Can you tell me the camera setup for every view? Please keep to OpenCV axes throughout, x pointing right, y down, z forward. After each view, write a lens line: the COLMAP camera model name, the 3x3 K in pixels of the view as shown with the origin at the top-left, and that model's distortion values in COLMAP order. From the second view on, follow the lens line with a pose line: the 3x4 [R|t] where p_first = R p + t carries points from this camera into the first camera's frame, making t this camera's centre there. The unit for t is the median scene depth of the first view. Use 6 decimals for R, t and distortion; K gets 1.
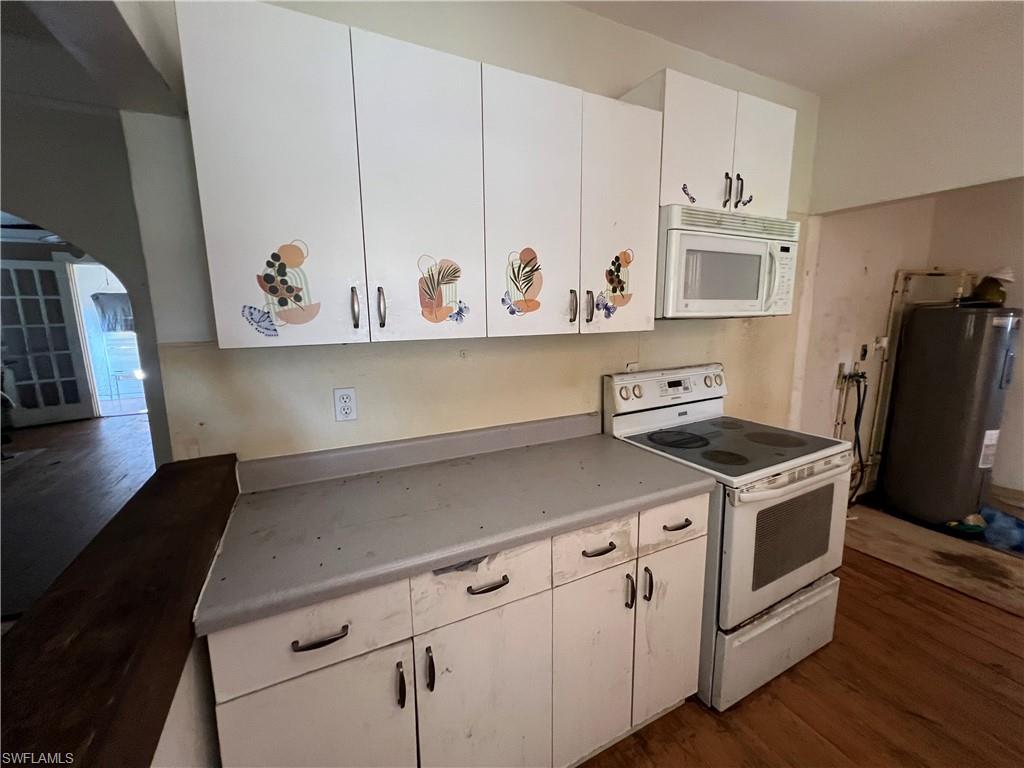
lens RADIAL K [[417.7, 0, 514.4], [0, 417.7, 379.8], [0, 0, 1]] dist [-0.003122, 0.001361]
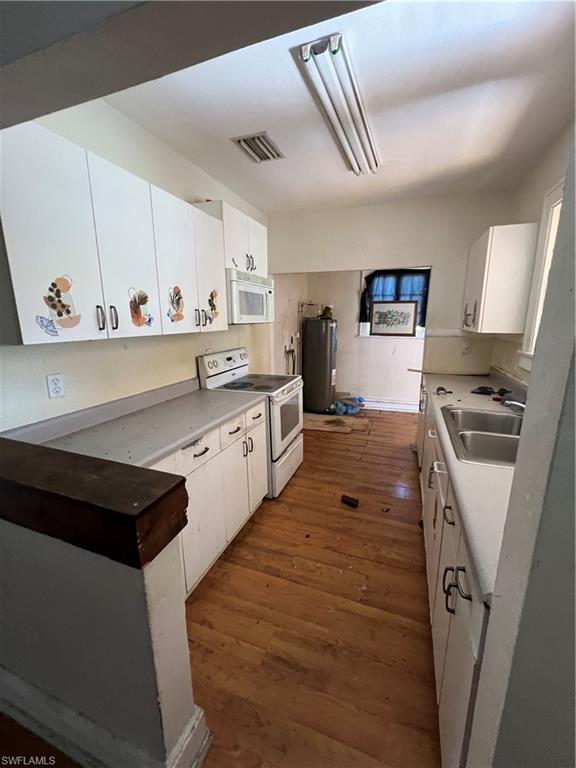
lens RADIAL K [[312.0, 0, 284.7], [0, 312.0, 384.9], [0, 0, 1]] dist [-0.000042, 0.000016]
pose [[0.737638, -0.135634, 0.661434, -0.528726], [0.111118, 0.990645, 0.079221, 0.058301], [-0.665991, 0.015061, 0.745808, -0.319584]]
